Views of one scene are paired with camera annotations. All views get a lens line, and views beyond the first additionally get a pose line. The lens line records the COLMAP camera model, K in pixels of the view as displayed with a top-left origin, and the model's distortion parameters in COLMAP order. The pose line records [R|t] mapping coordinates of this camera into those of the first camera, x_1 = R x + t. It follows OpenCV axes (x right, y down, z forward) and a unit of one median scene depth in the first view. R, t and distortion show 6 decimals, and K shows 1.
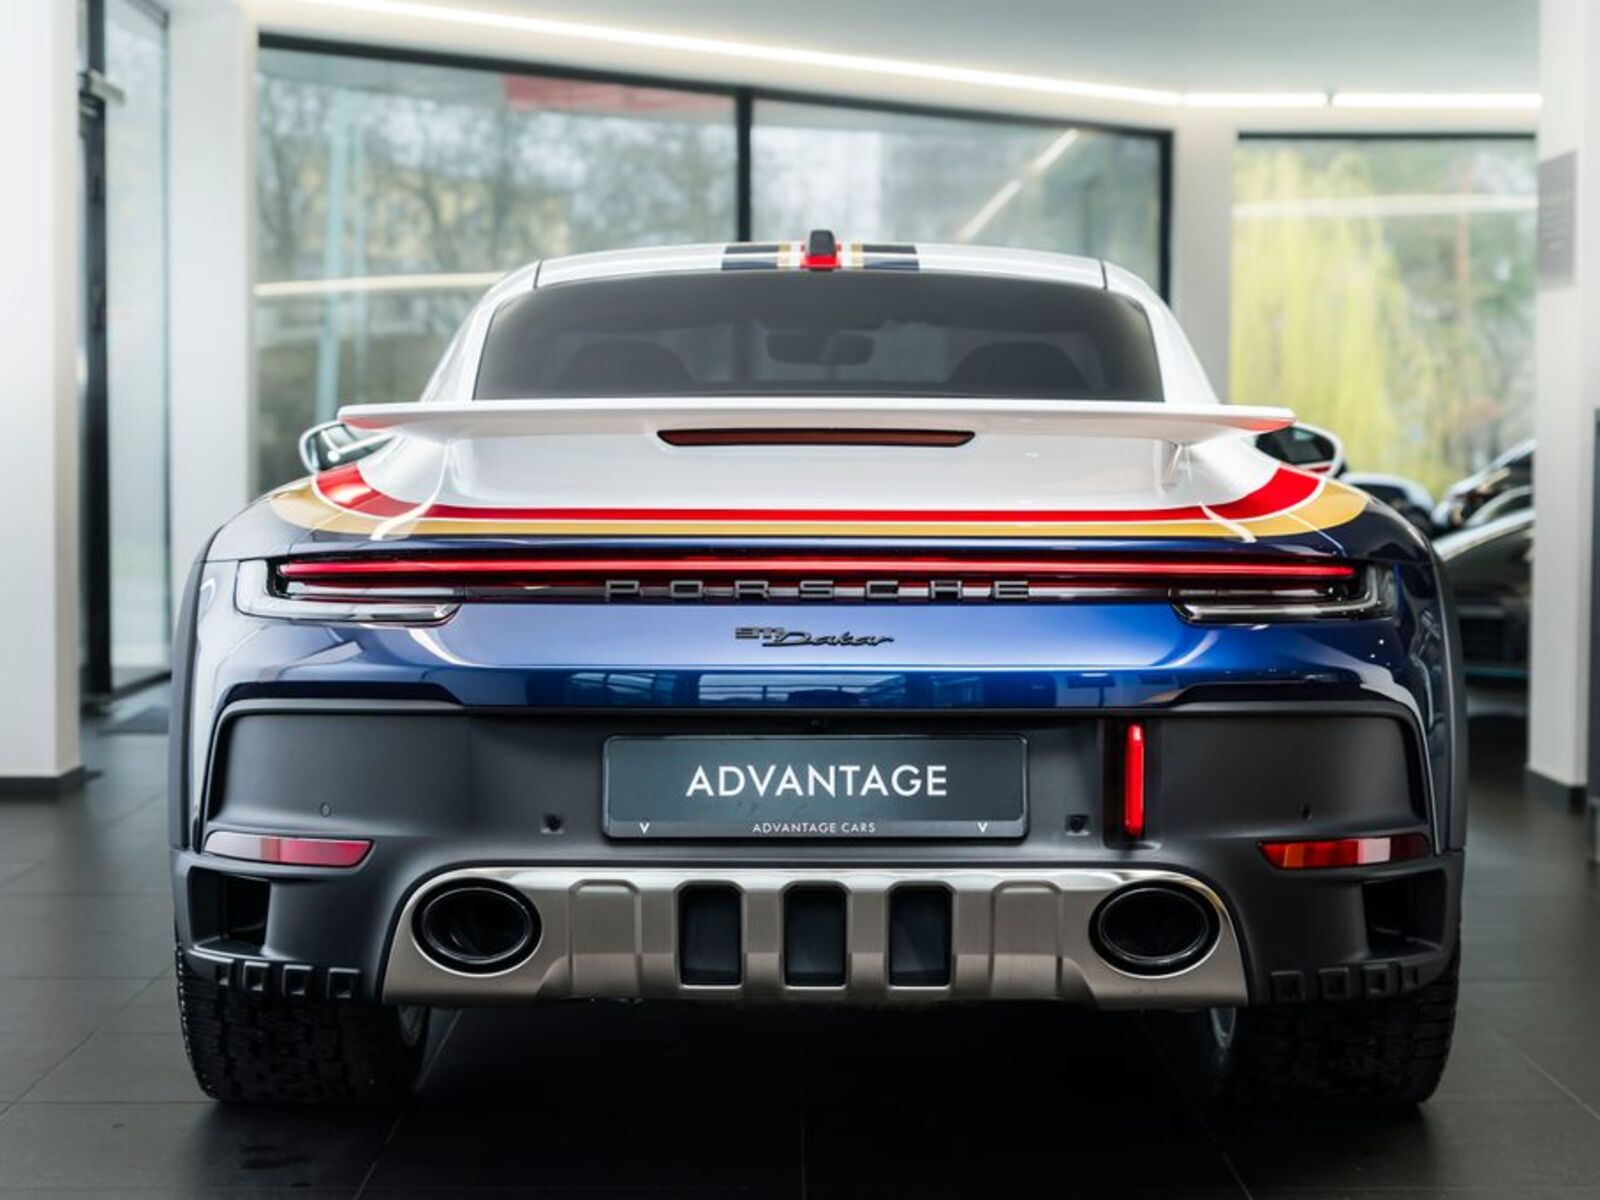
lens RADIAL K [[3432.2, 0, 800.0], [0, 3432.2, 600.0], [0, 0, 1]] dist [0.022990, 0.452756]
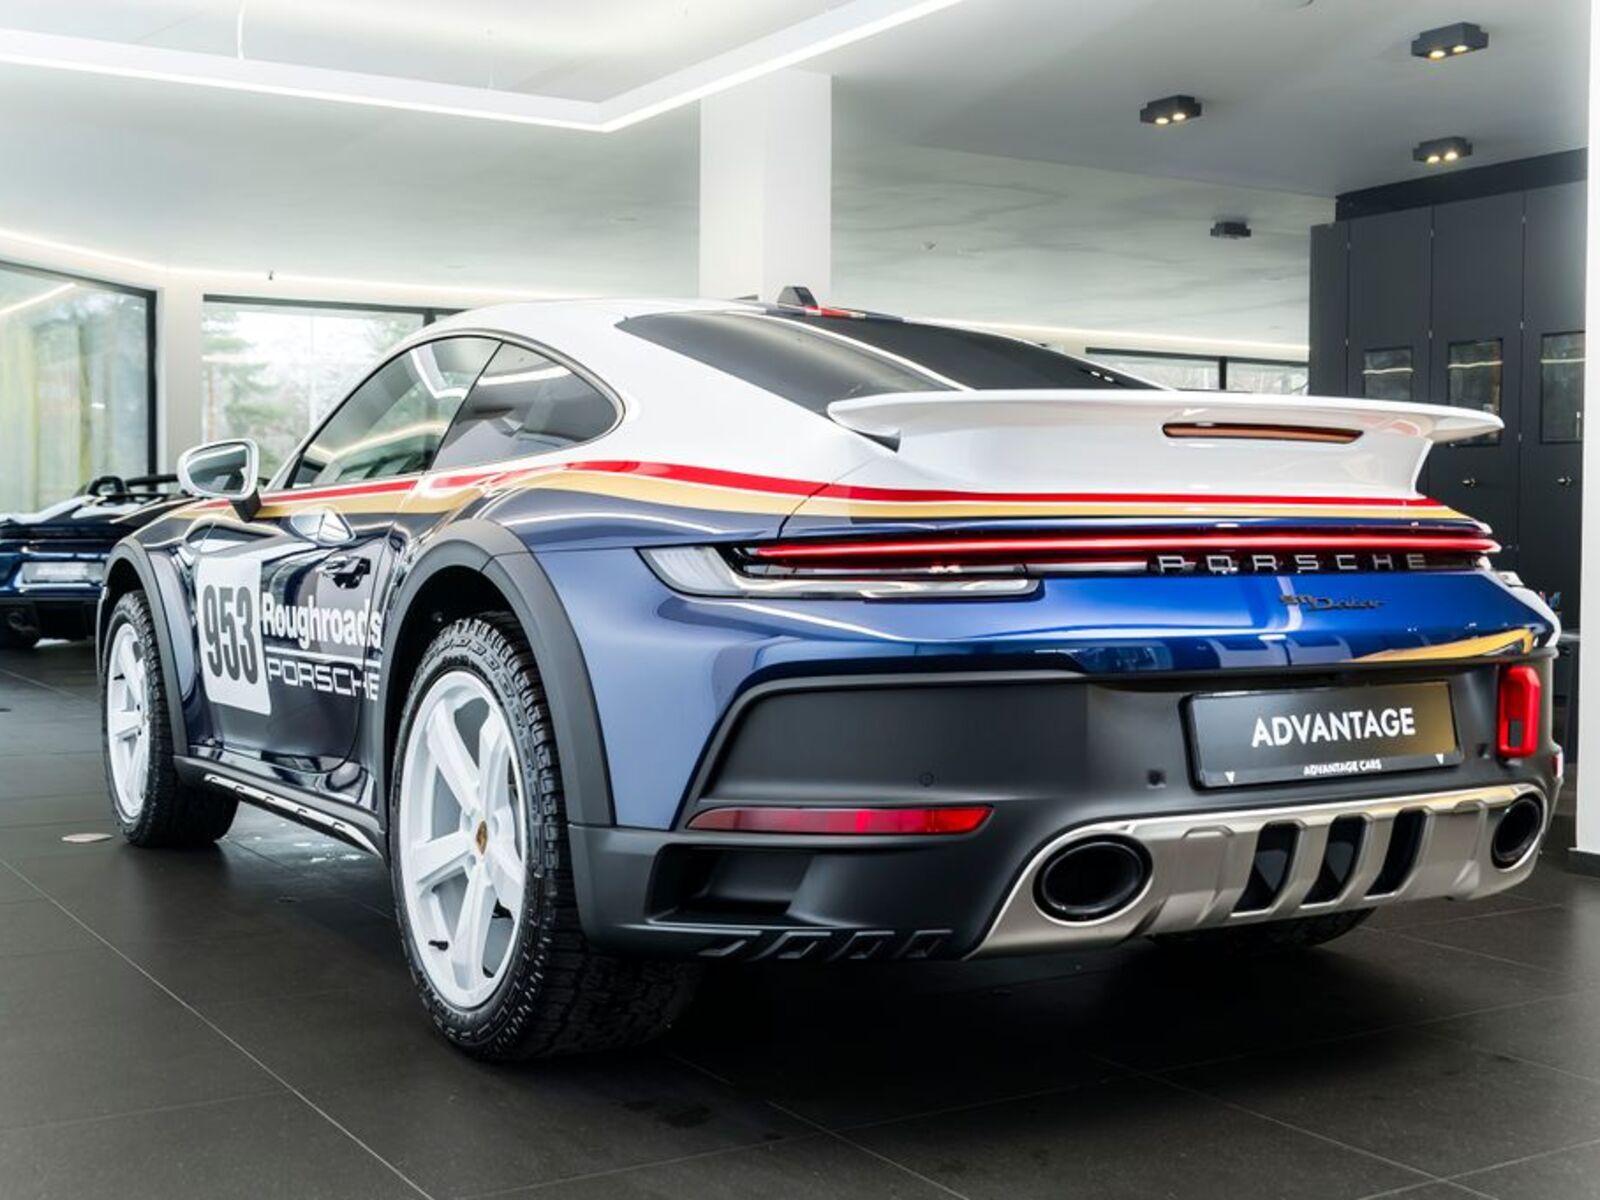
lens RADIAL K [[2018.7, 0, 800.0], [0, 2018.7, 600.0], [0, 0, 1]] dist [0.011154, 0.020193]
pose [[0.855150, -0.020288, 0.517983, -0.501904], [0.022063, 0.999753, 0.002733, 0.004091], [-0.517910, 0.009091, 0.855387, 0.510047]]
